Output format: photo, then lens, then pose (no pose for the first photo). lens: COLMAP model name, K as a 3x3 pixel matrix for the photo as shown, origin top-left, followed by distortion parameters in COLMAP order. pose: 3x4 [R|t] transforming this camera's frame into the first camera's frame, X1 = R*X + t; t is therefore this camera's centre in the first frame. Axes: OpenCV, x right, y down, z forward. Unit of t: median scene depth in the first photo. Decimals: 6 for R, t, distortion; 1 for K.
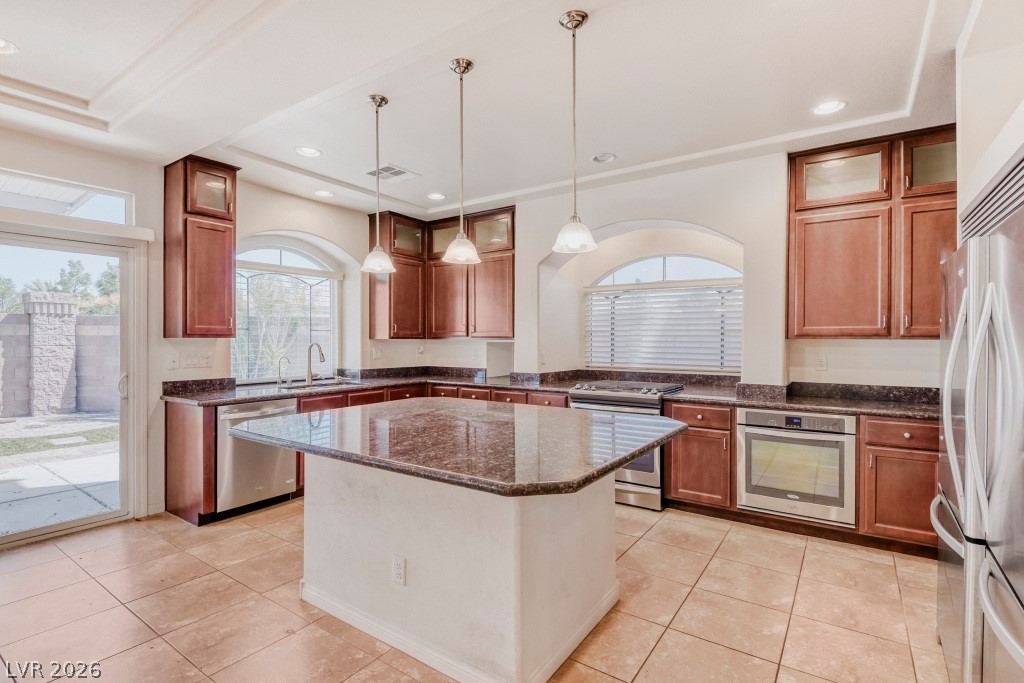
lens RADIAL K [[473.9, 0, 512.0], [0, 473.9, 341.5], [0, 0, 1]] dist [-0.000188, -0.000254]
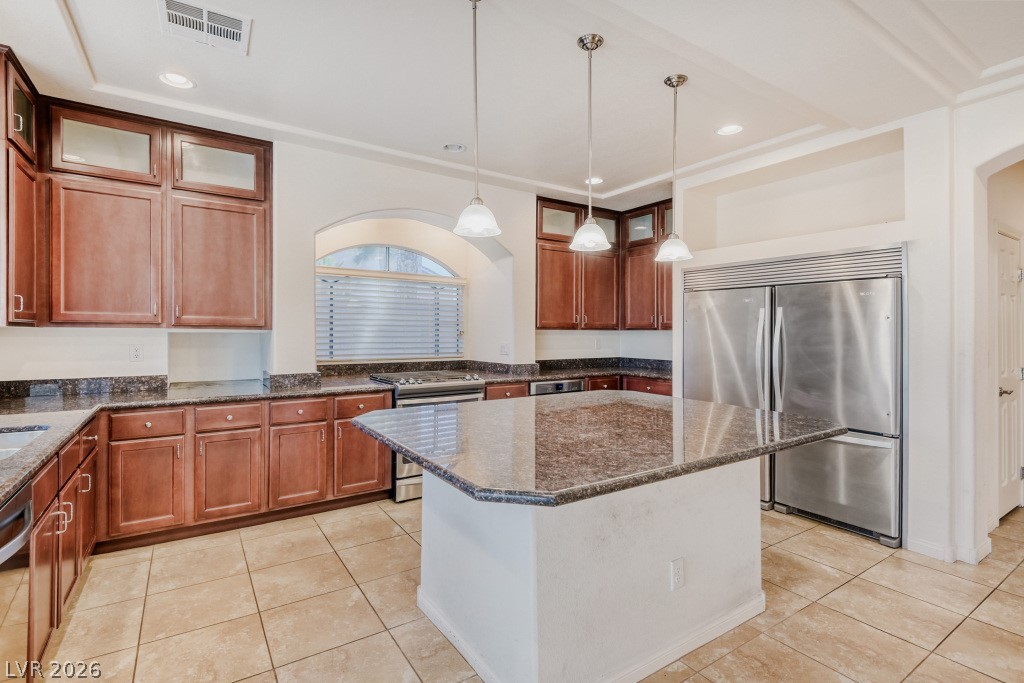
lens RADIAL K [[498.0, 0, 505.2], [0, 498.0, 332.2], [0, 0, 1]] dist [0.028644, 0.000065]
pose [[0.368574, -0.002303, 0.929596, -0.810097], [-0.001988, 0.999993, 0.003266, -0.003067], [-0.929596, -0.003051, 0.368566, 0.550645]]
